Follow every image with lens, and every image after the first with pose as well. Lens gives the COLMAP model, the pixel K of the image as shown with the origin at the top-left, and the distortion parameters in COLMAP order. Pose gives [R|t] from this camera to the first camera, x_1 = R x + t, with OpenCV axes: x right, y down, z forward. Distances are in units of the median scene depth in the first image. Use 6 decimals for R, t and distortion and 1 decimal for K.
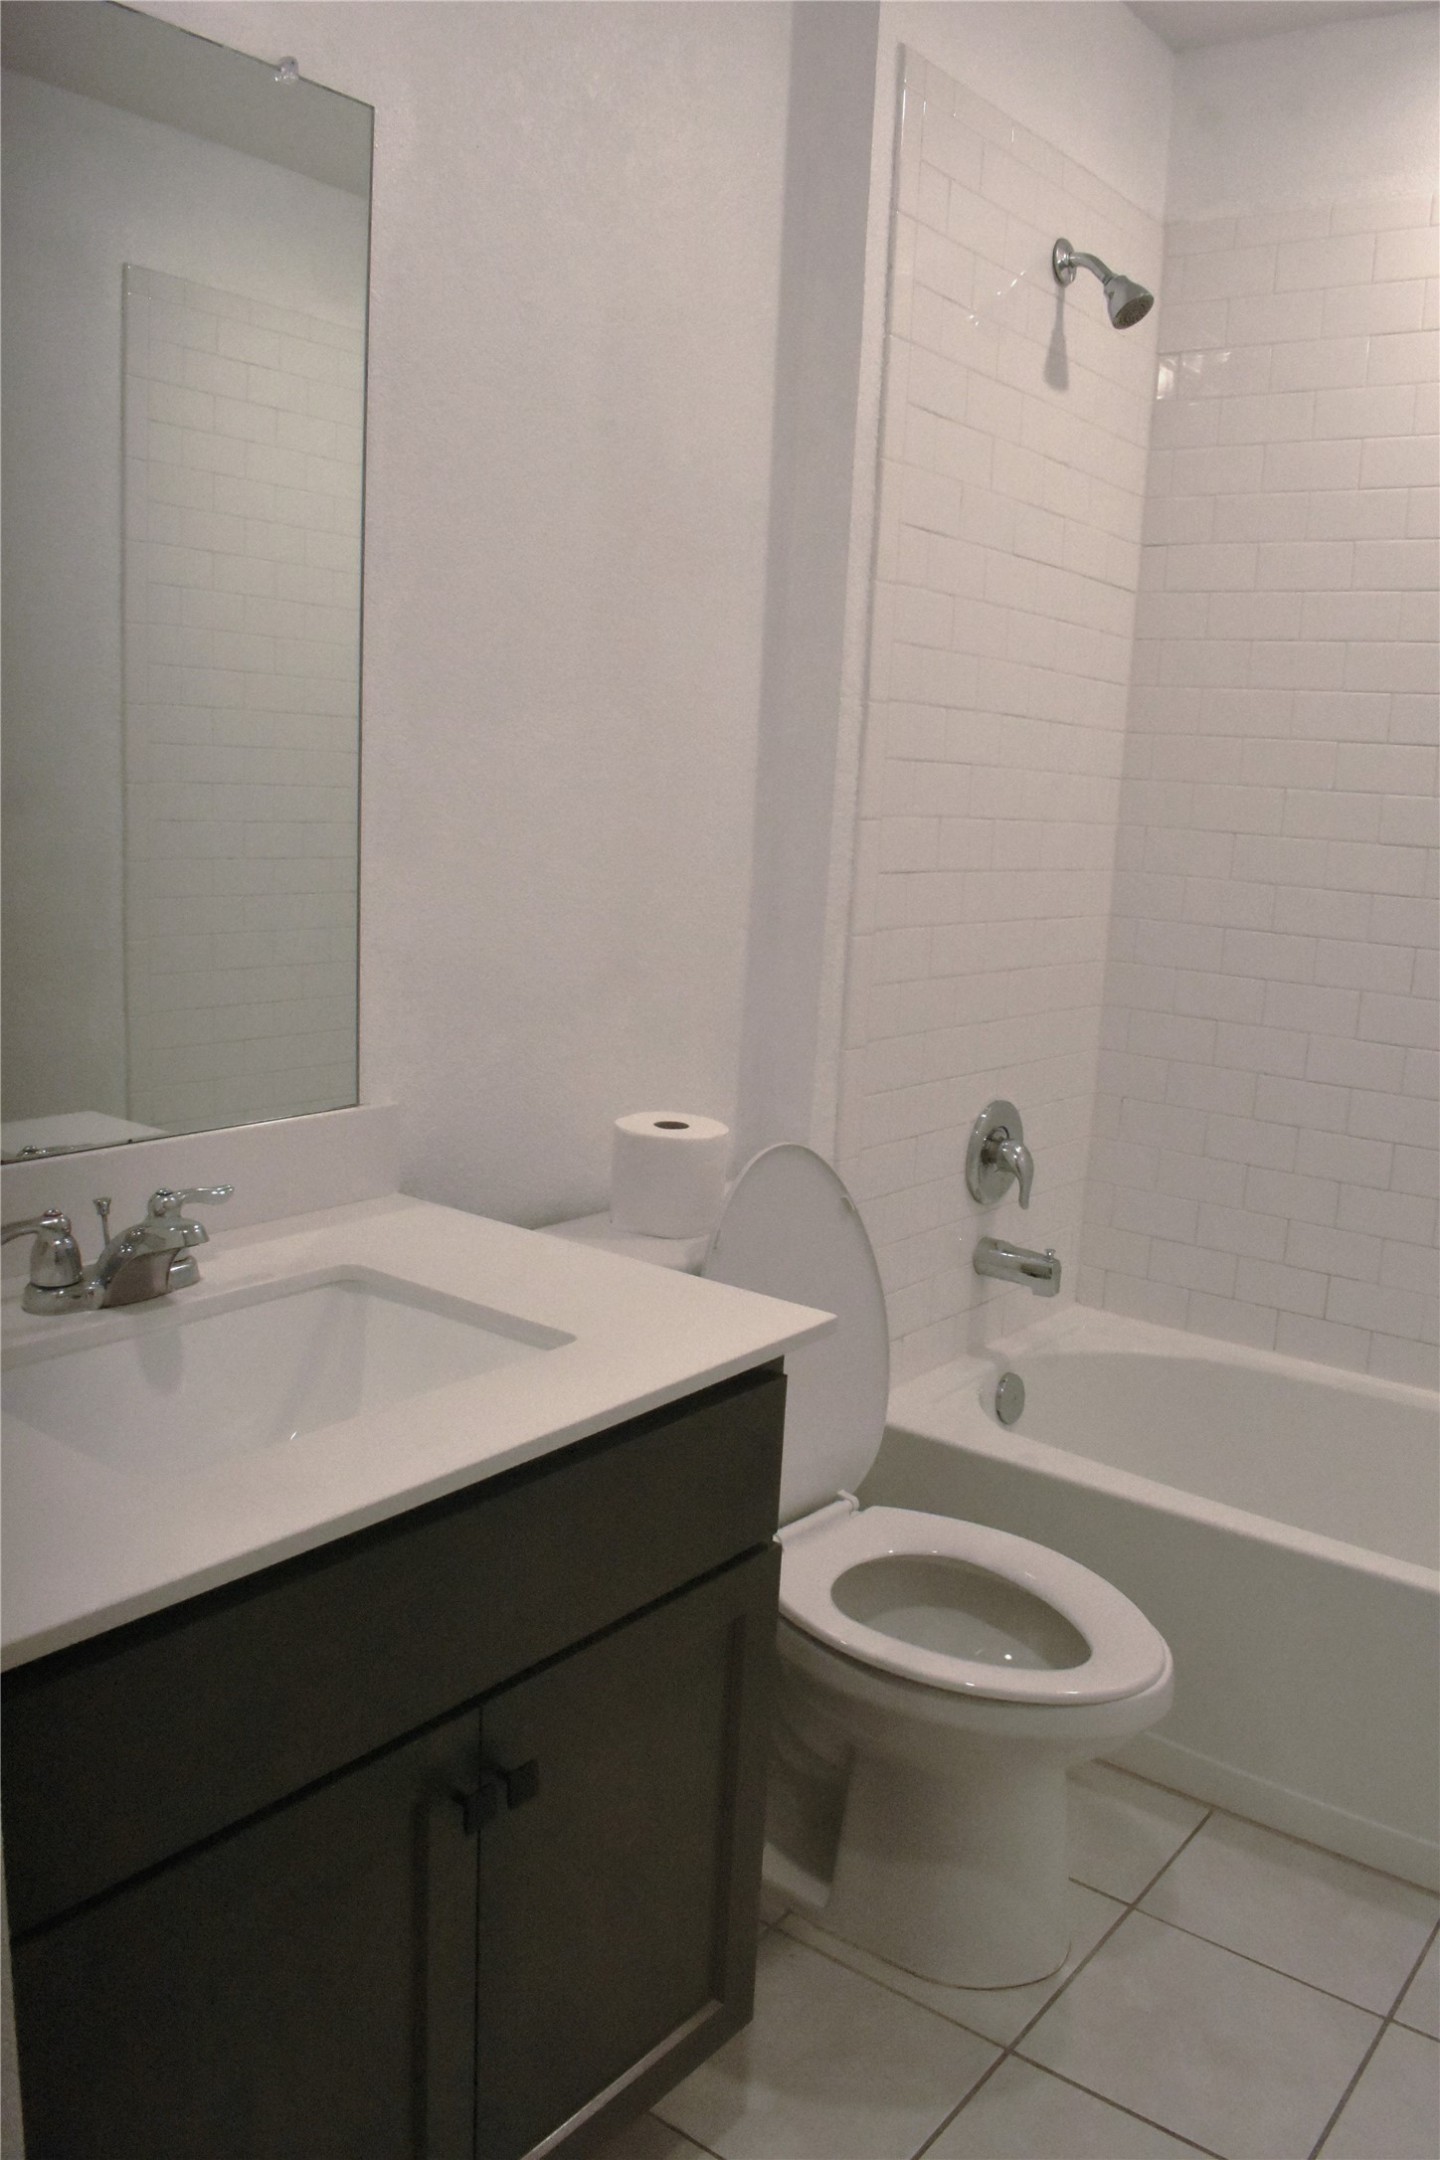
lens RADIAL K [[1693.4, 0, 752.9], [0, 1693.4, 1117.4], [0, 0, 1]] dist [-0.099947, 0.019334]
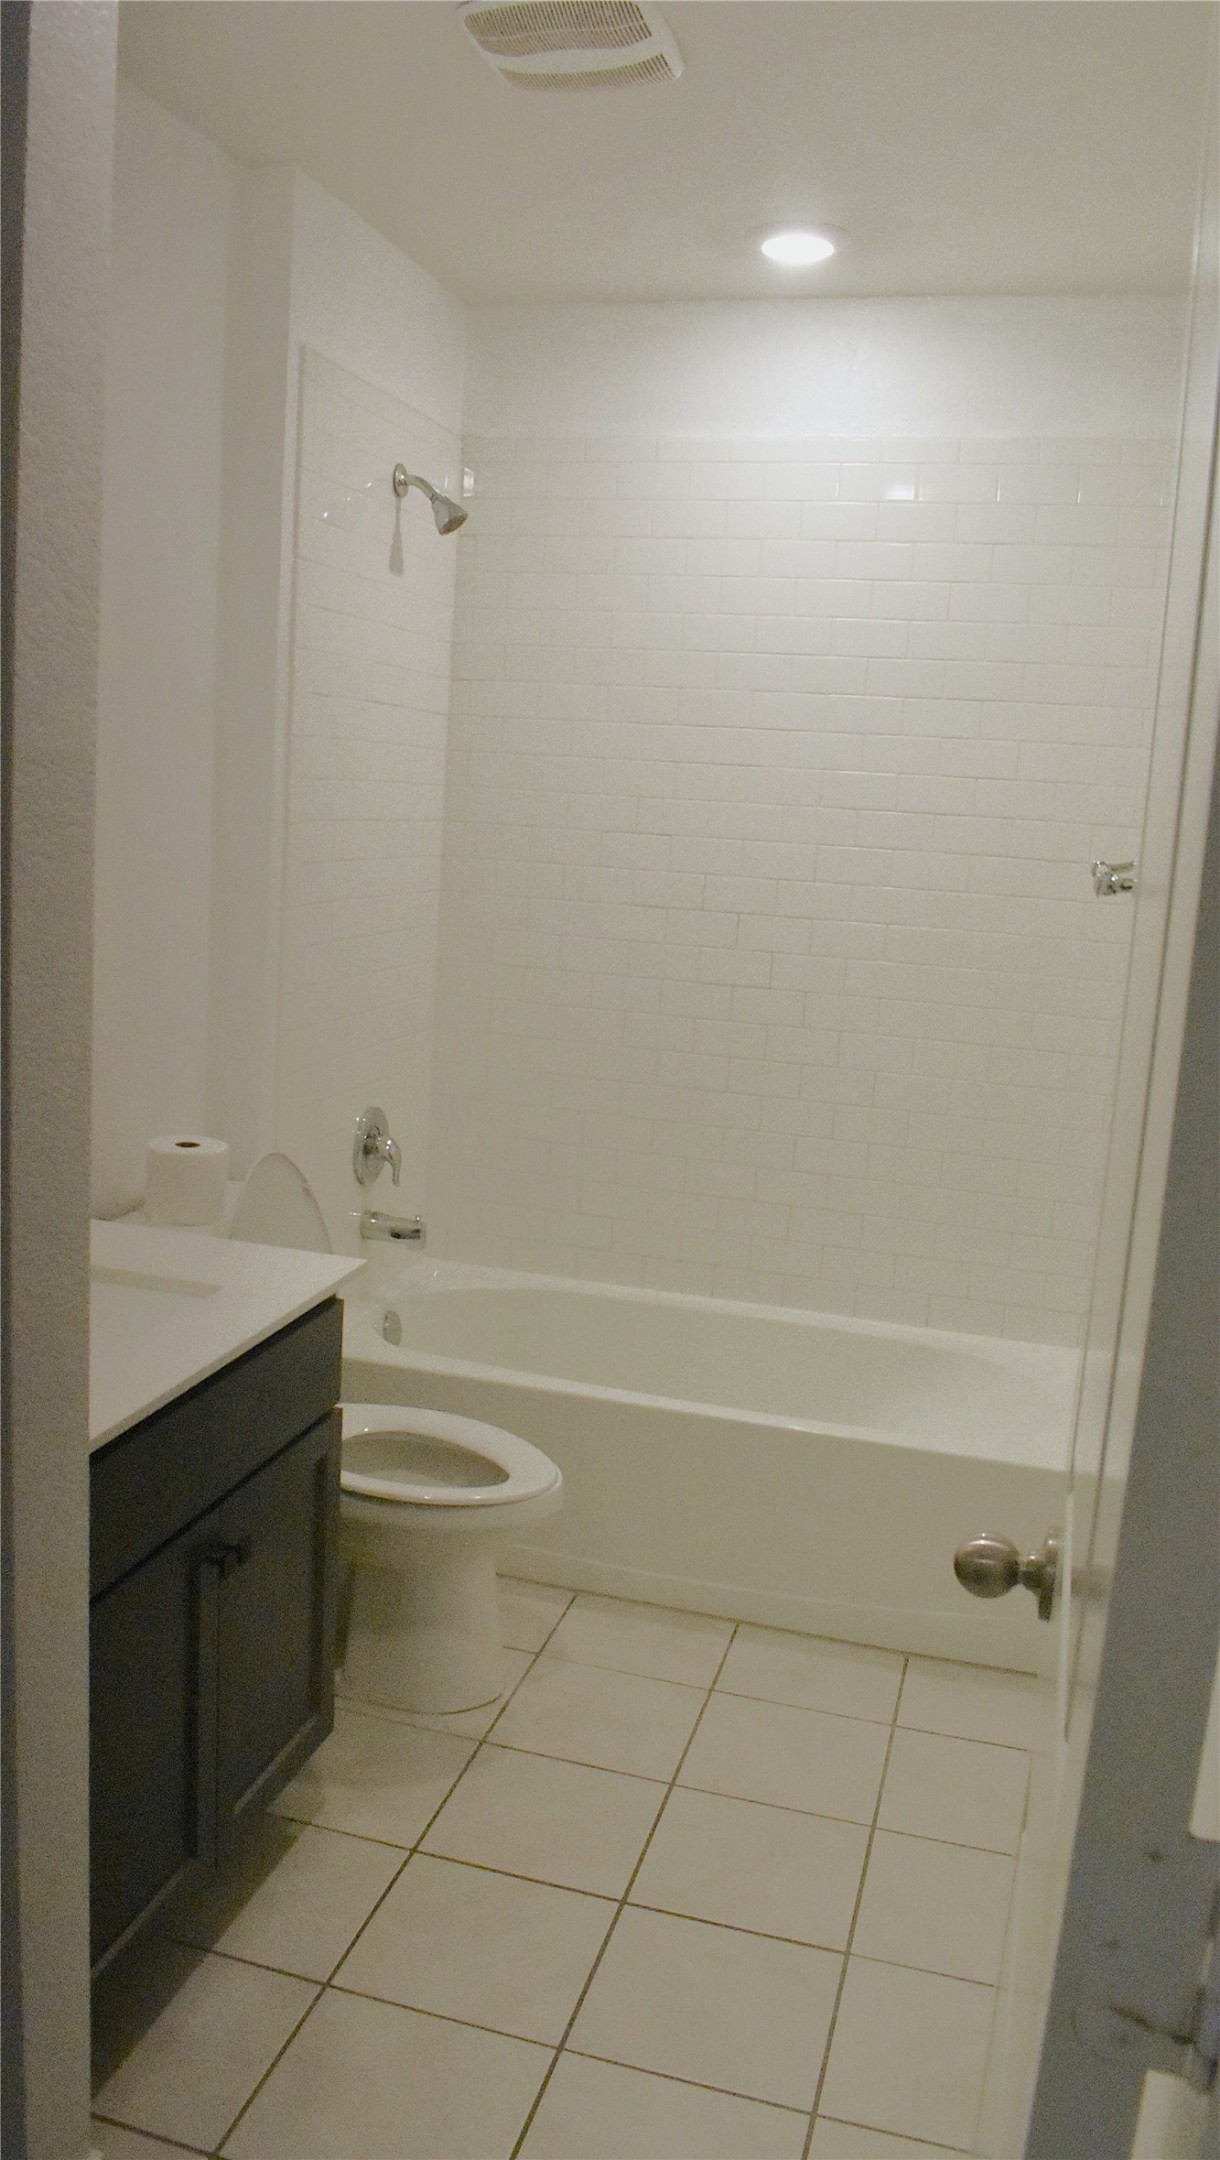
lens RADIAL K [[1651.0, 0, 610.0], [0, 1651.0, 1080.0], [0, 0, 1]] dist [-0.077547, -0.000342]
pose [[0.929394, -0.050249, 0.365653, -0.168360], [0.053596, 0.998562, 0.000997, -0.024334], [-0.365177, 0.018671, 0.930751, -0.301847]]
